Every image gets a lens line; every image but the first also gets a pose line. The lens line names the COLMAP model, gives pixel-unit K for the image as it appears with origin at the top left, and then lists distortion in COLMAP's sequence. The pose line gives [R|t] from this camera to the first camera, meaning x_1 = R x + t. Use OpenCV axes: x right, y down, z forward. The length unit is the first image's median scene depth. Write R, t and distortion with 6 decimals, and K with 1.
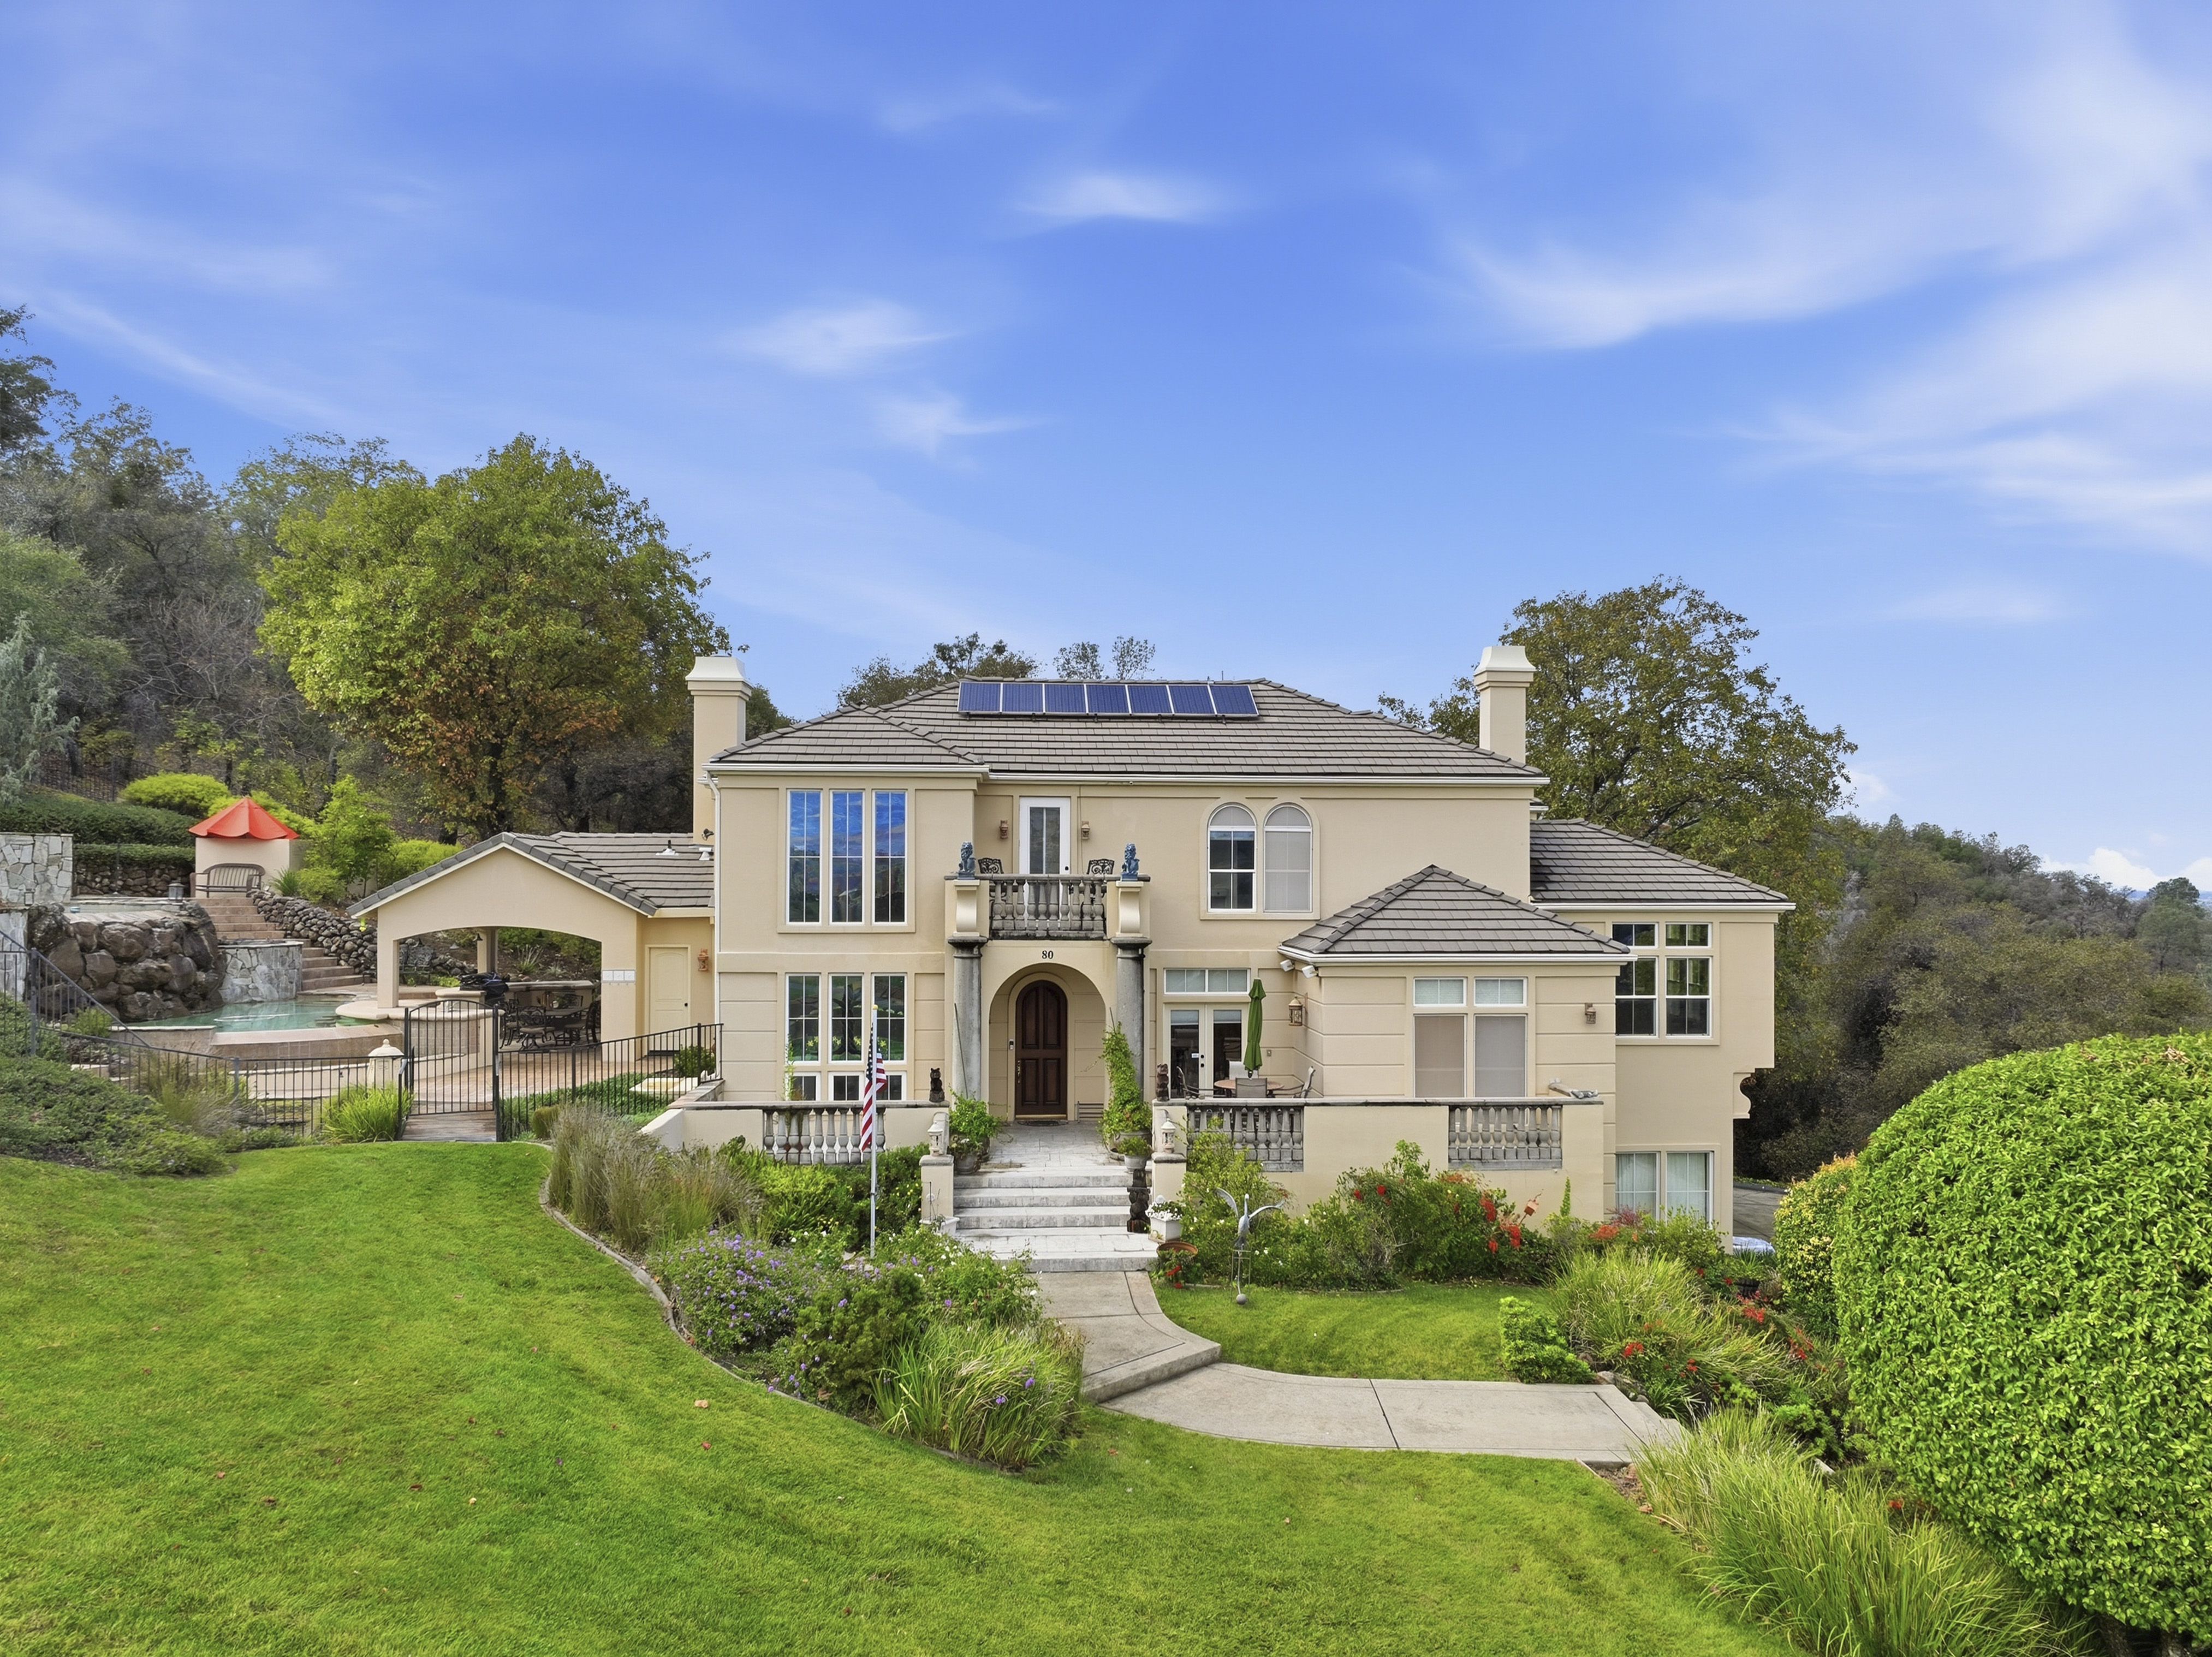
lens RADIAL K [[1609.7, 0, 1139.6], [0, 1609.7, 871.1], [0, 0, 1]] dist [0.008027, 0.013279]
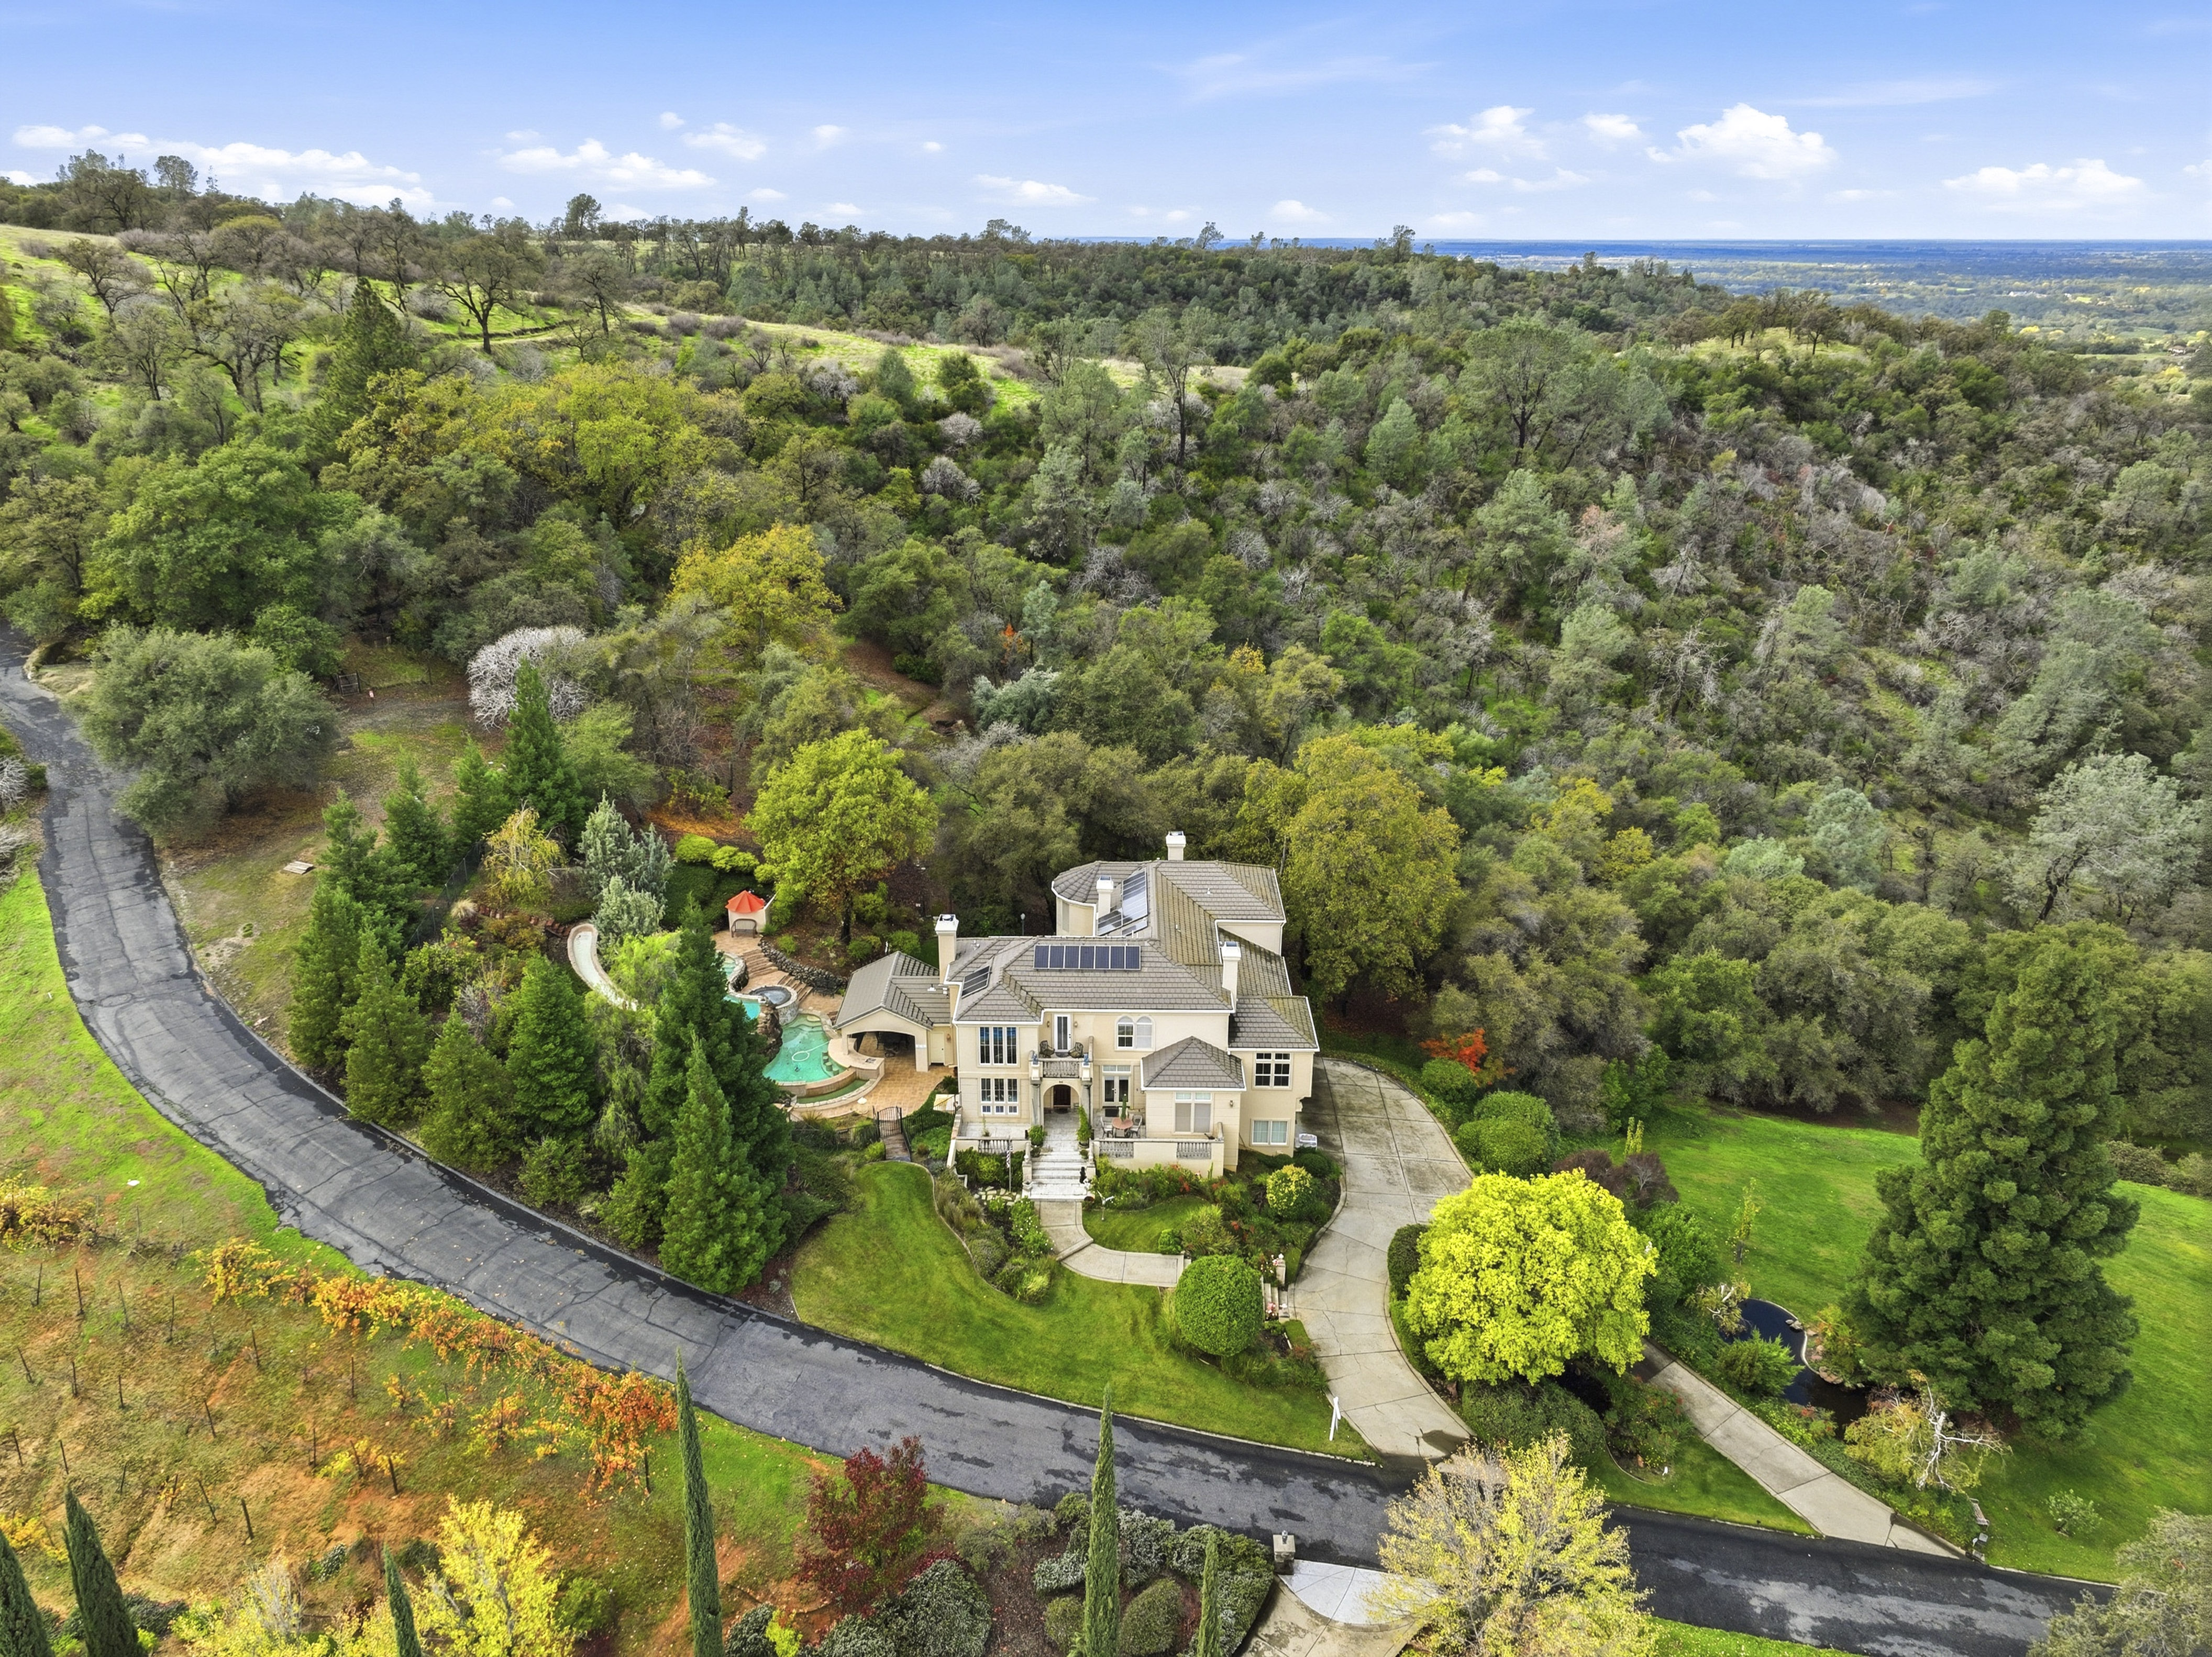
lens RADIAL K [[1552.2, 0, 1096.2], [0, 1552.2, 822.3], [0, 0, 1]] dist [0.002004, 0.005938]
pose [[0.995384, 0.033970, -0.089764, 0.241414], [0.001500, 0.929646, 0.368452, -1.388402], [0.095965, -0.366886, 0.925303, -1.474725]]
